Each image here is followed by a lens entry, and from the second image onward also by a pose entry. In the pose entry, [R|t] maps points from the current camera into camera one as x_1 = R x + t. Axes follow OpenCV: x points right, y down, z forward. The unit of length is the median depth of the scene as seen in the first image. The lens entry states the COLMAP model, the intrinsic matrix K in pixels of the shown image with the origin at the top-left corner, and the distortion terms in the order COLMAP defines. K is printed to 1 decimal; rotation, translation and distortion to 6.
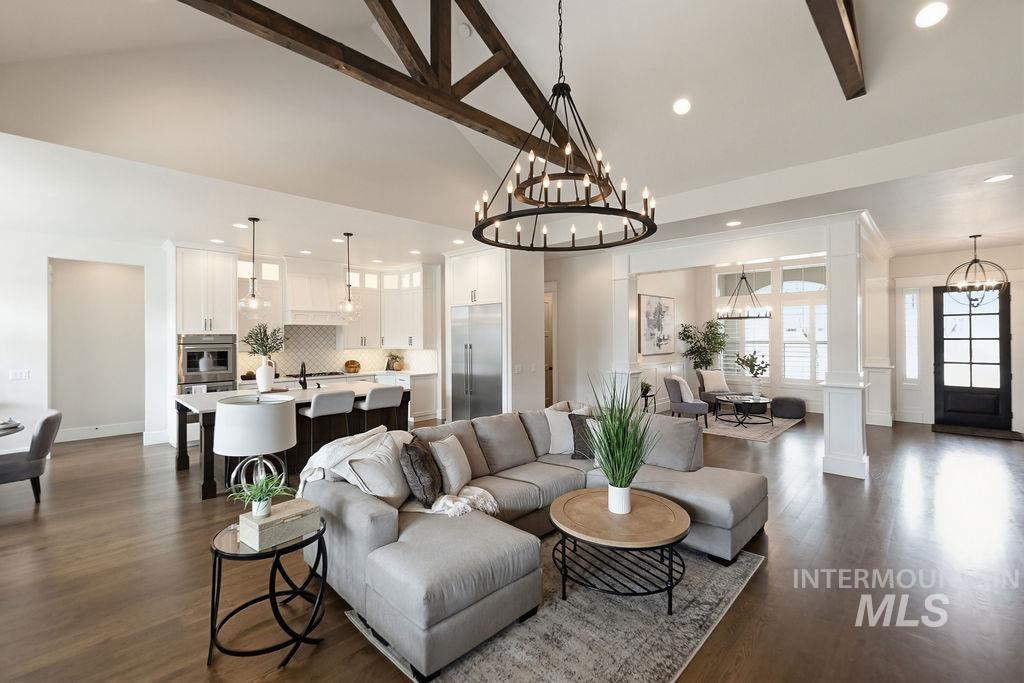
lens RADIAL K [[435.9, 0, 512.0], [0, 435.9, 341.5], [0, 0, 1]] dist [-0.000630, -0.000012]
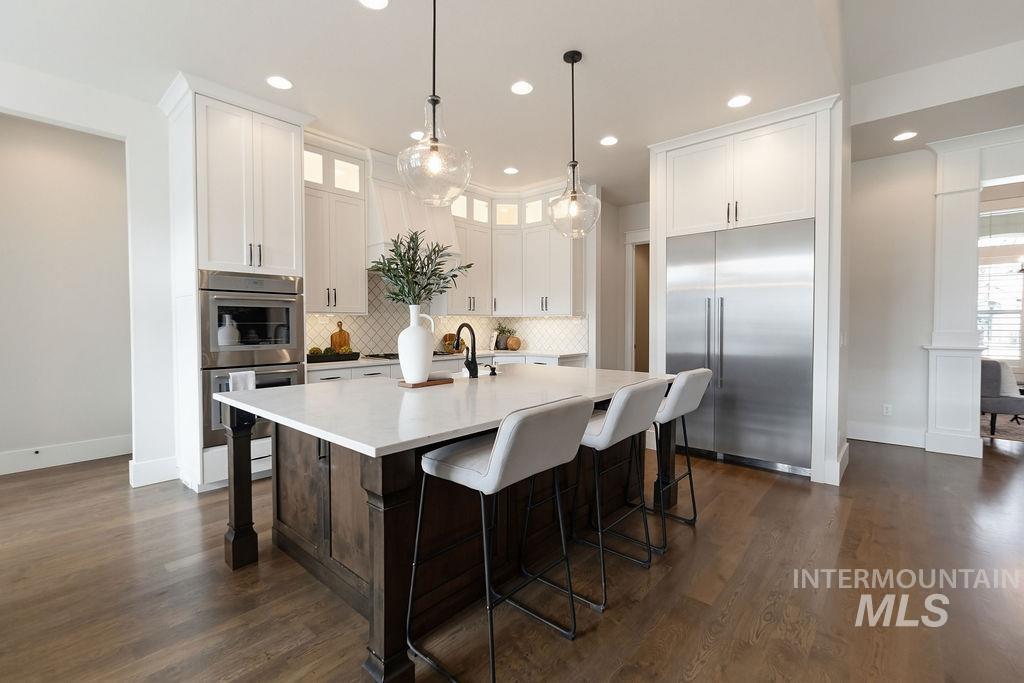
lens RADIAL K [[444.0, 0, 507.0], [0, 444.0, 337.2], [0, 0, 1]] dist [0.000036, -0.000275]
pose [[0.999008, -0.000135, 0.044524, -0.417899], [-0.000594, 0.999866, 0.016361, 0.049972], [-0.044520, -0.016371, 0.998874, 0.452966]]
